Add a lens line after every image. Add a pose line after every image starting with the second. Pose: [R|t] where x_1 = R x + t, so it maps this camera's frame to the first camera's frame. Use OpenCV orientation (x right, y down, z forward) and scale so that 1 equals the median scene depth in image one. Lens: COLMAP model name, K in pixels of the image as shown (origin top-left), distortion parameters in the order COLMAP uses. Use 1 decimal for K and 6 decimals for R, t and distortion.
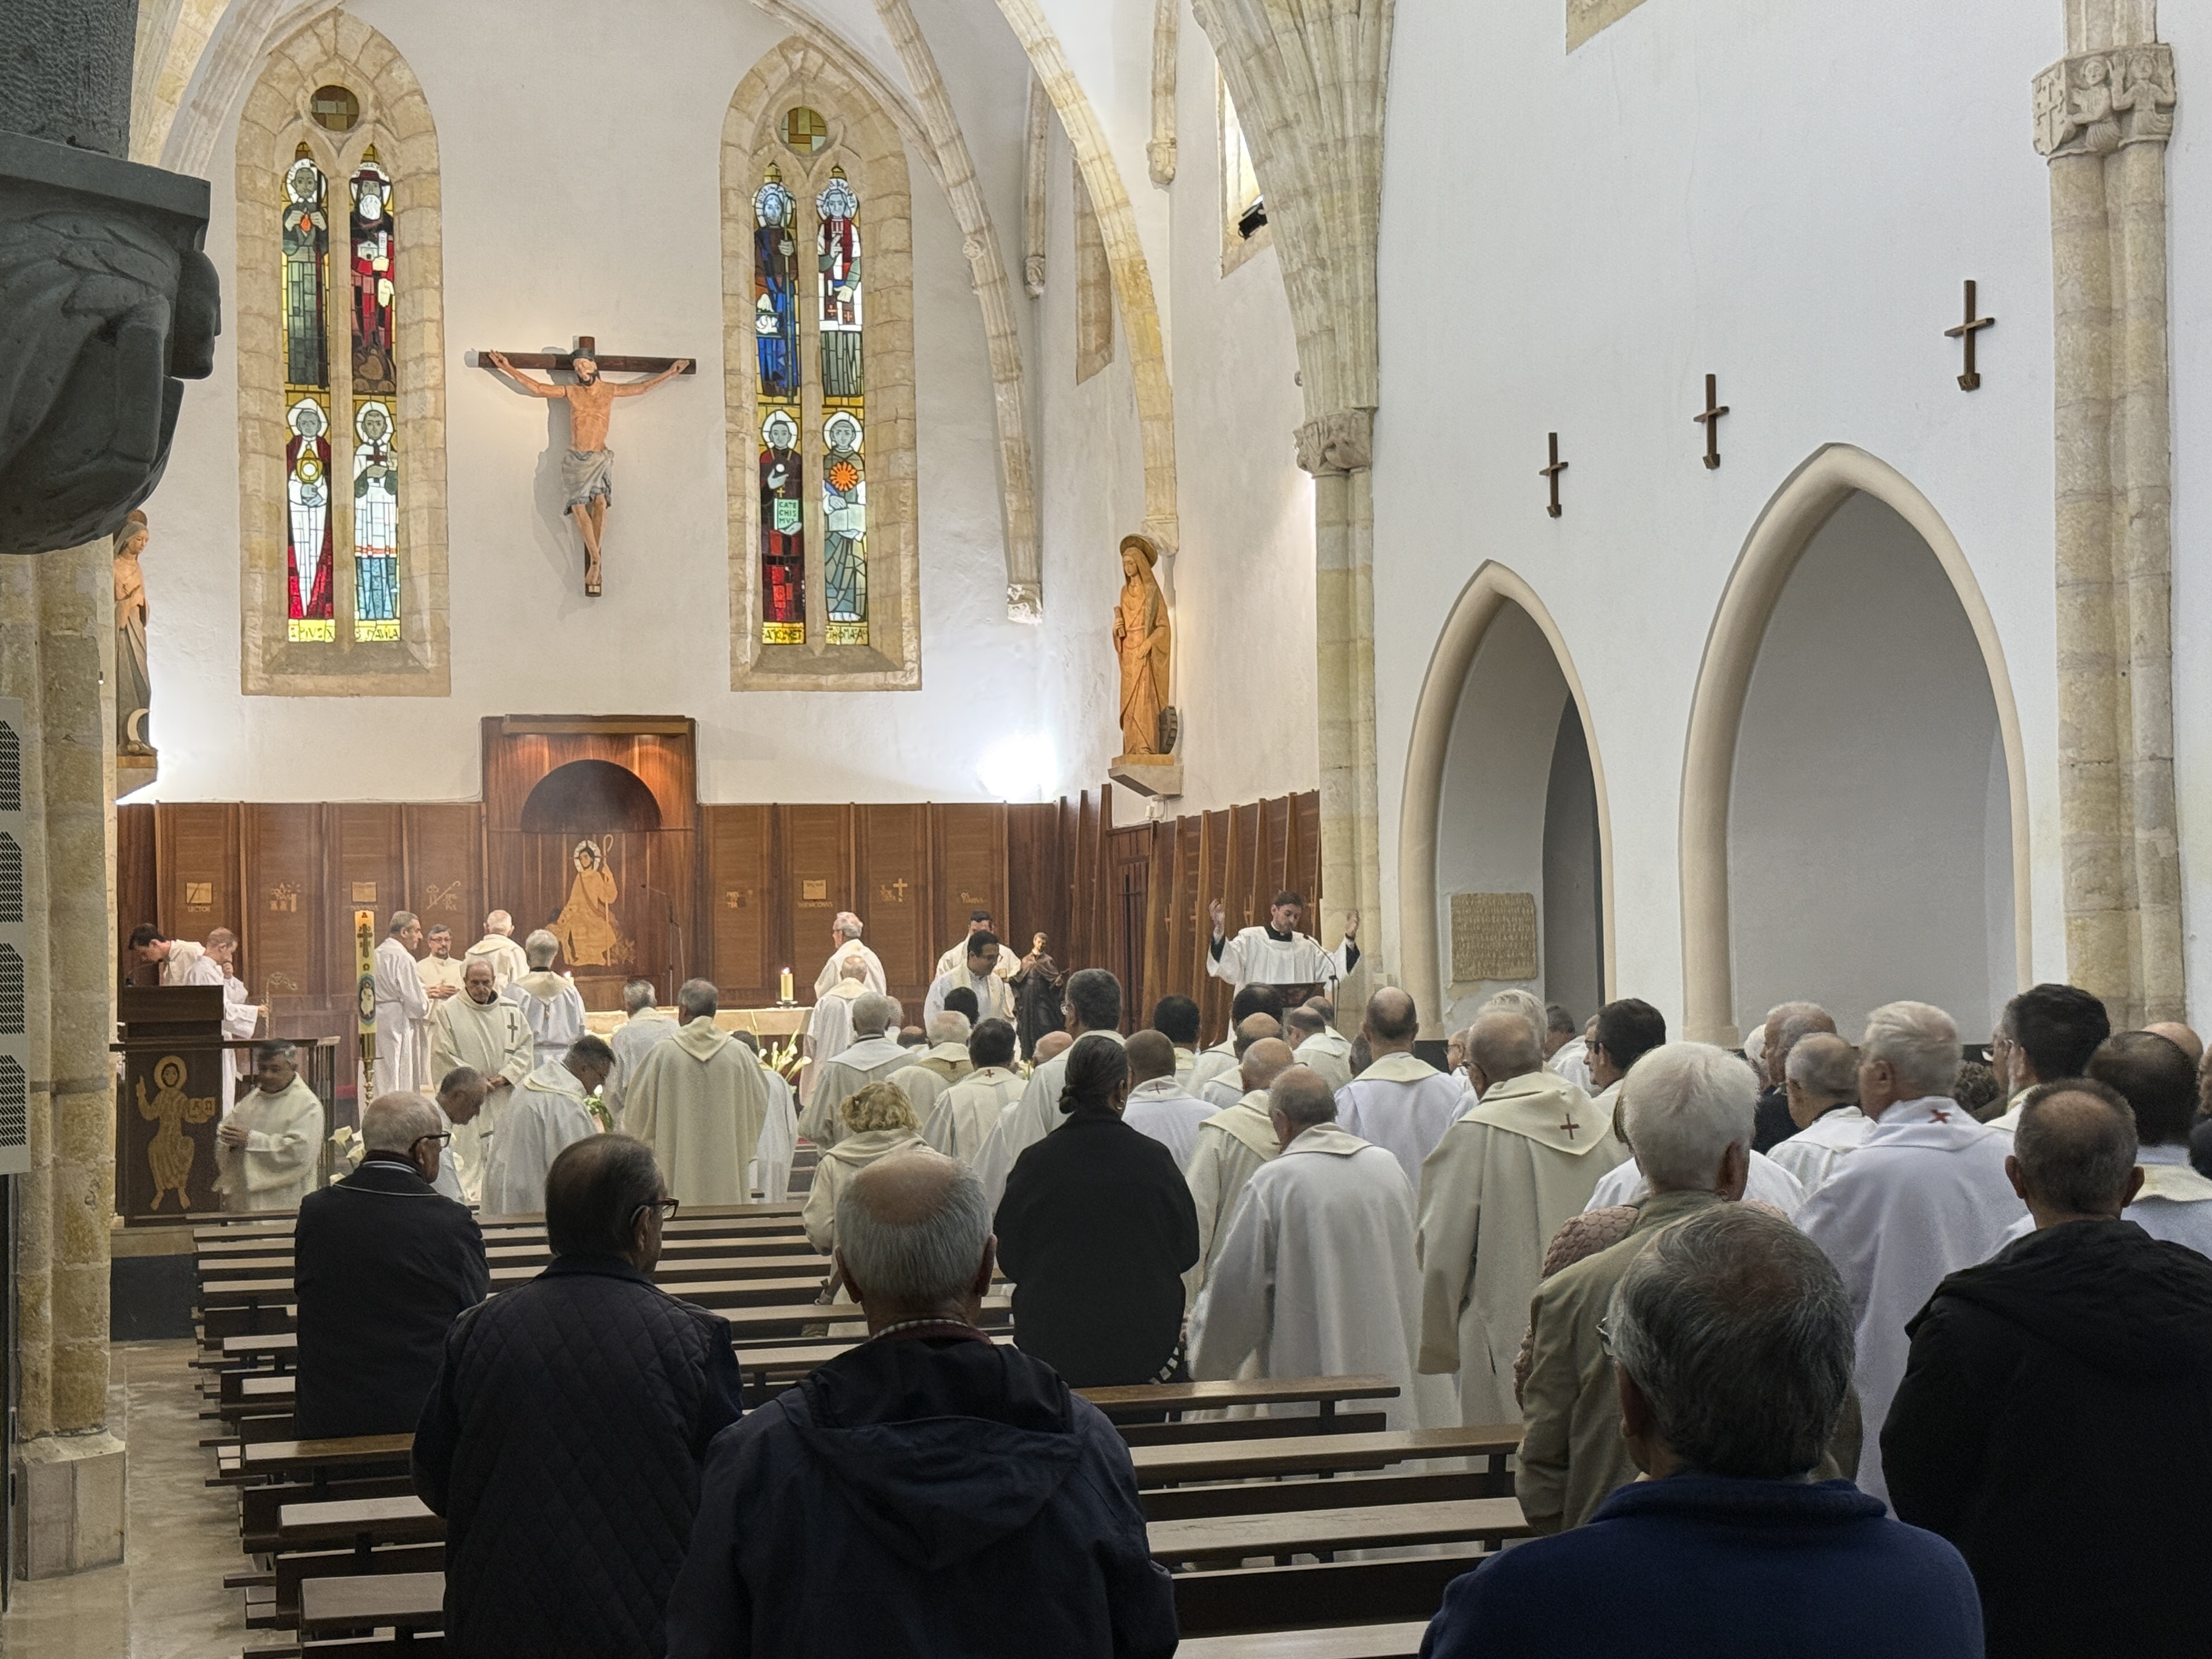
lens RADIAL K [[3297.5, 0, 1097.5], [0, 3297.5, 826.2], [0, 0, 1]] dist [0.157882, 0.000000]
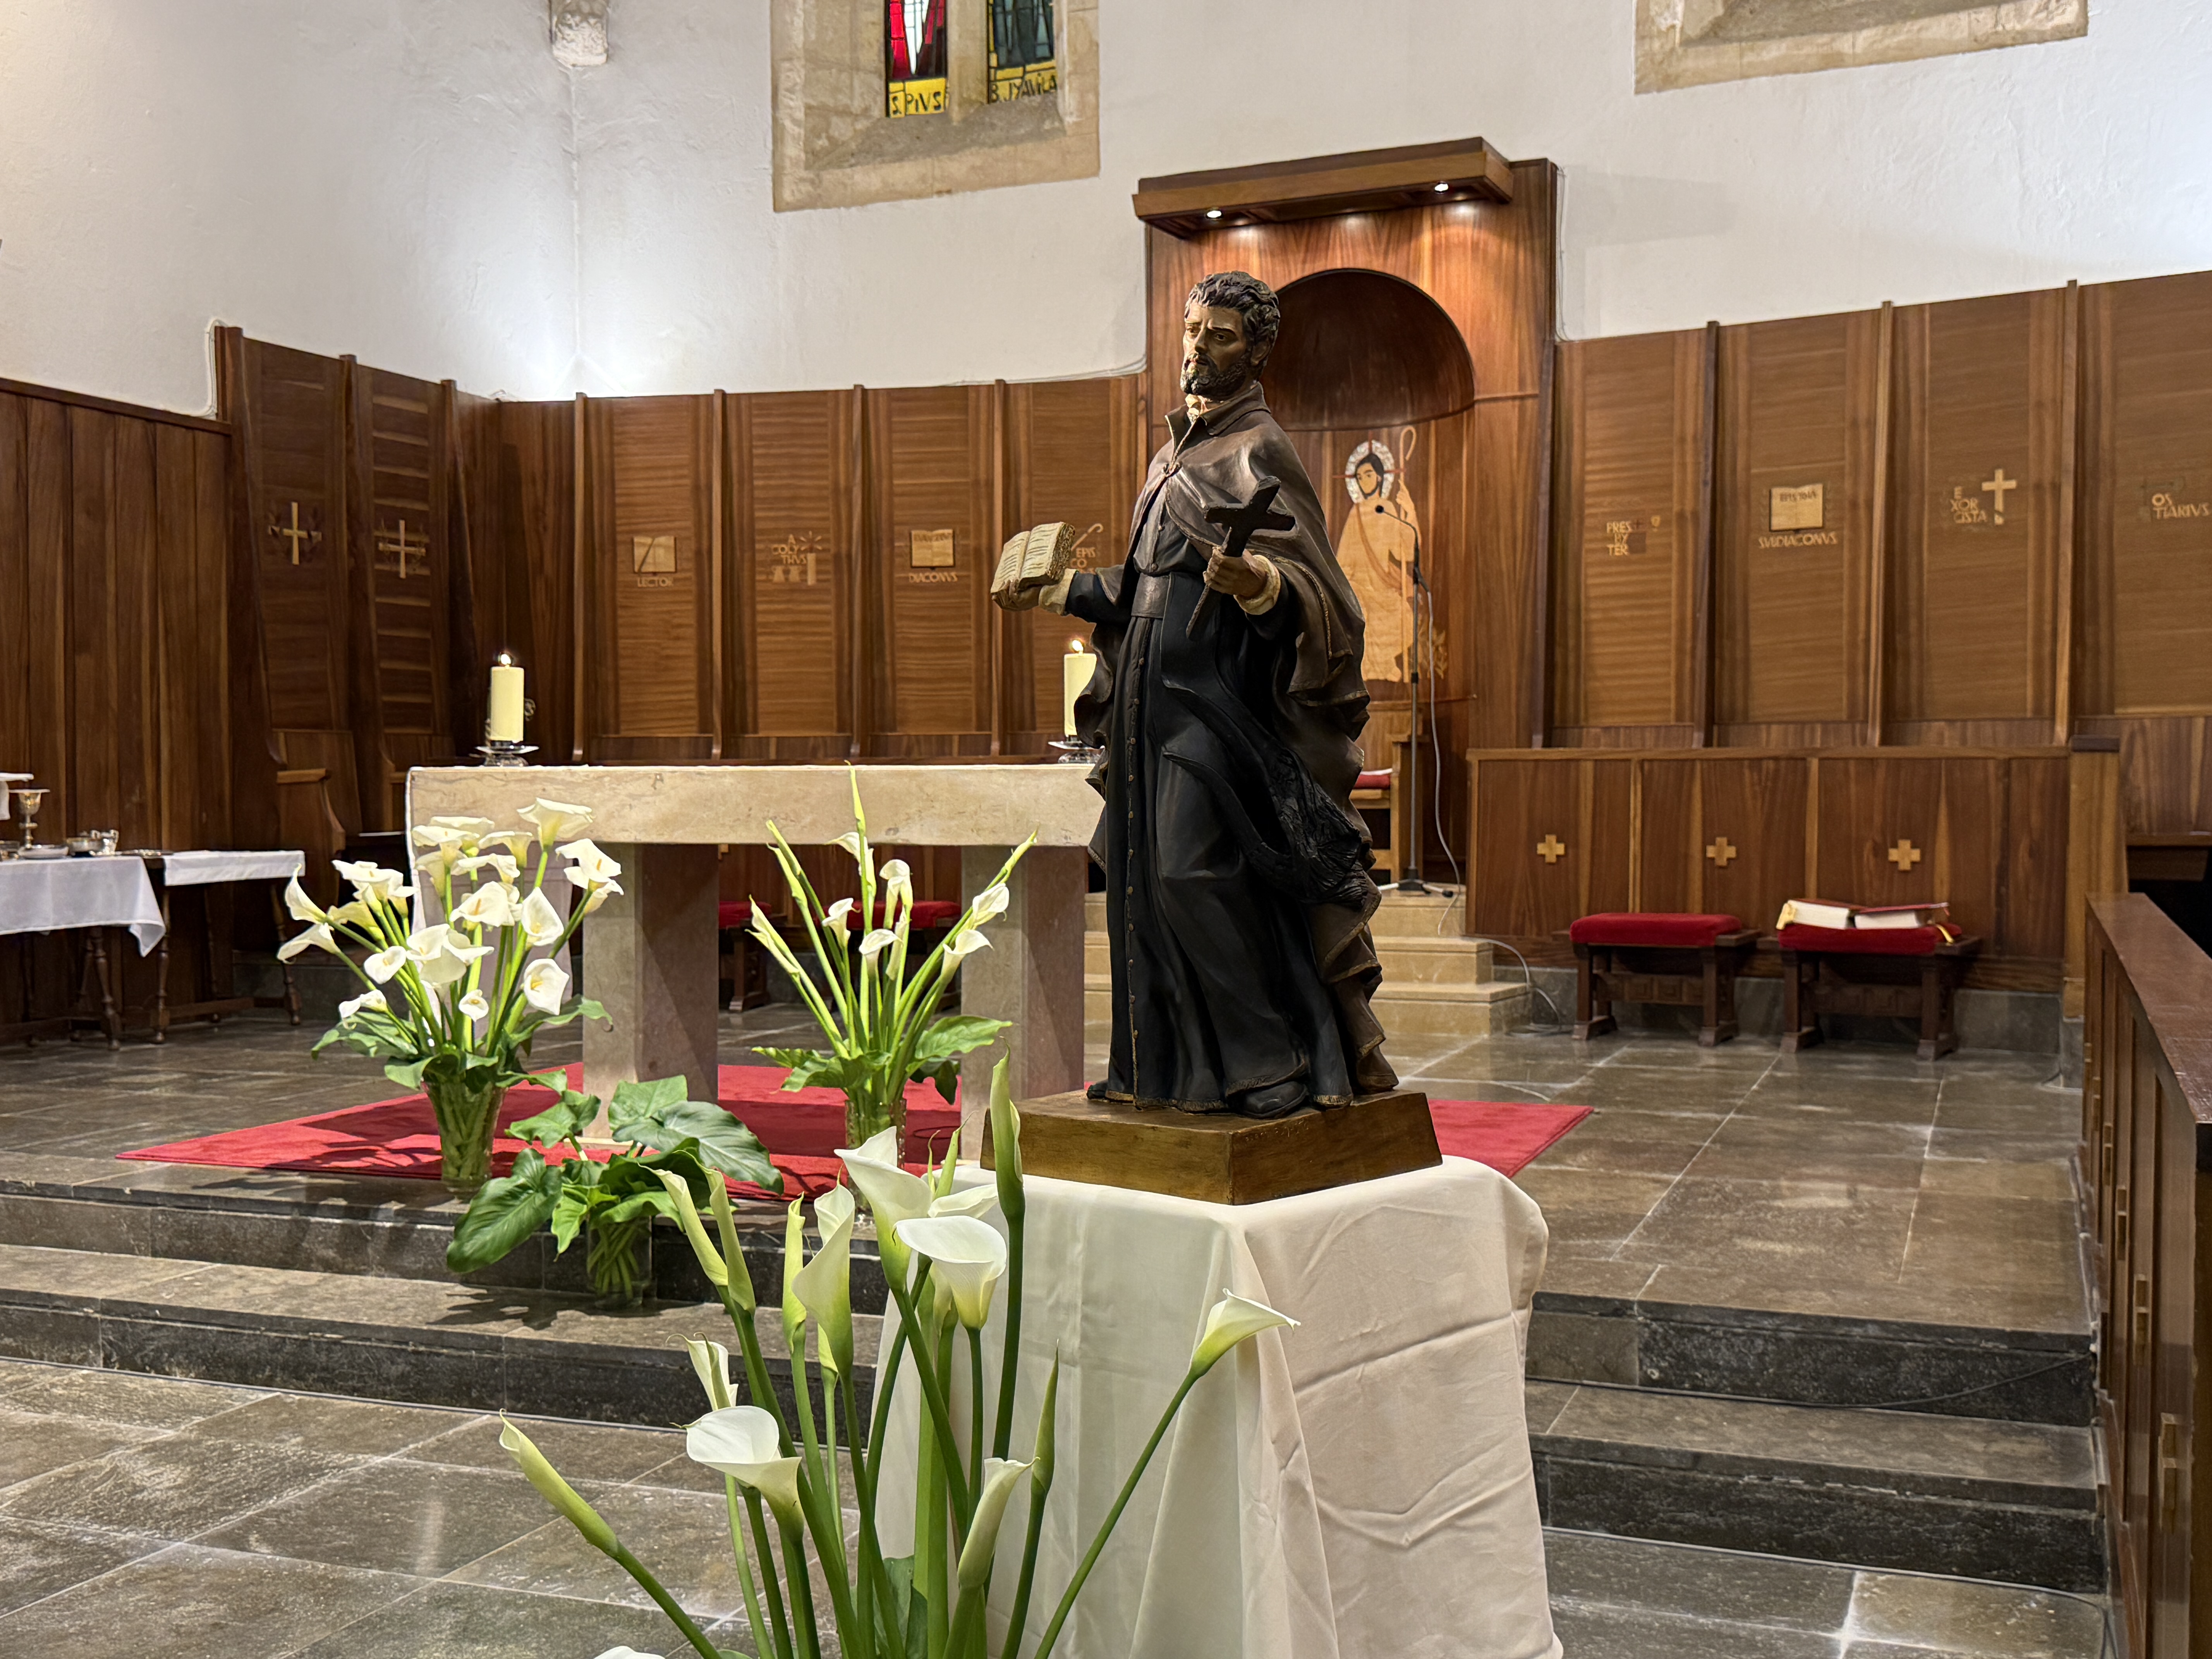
lens RADIAL K [[2302.1, 0, 1102.8], [0, 2302.1, 855.5], [0, 0, 1]] dist [0.068011, 0.000000]
pose [[0.796213, 0.032143, -0.604162, 0.033791], [0.024560, 0.996047, 0.085360, 0.037896], [0.604517, -0.082803, 0.792277, 0.692263]]
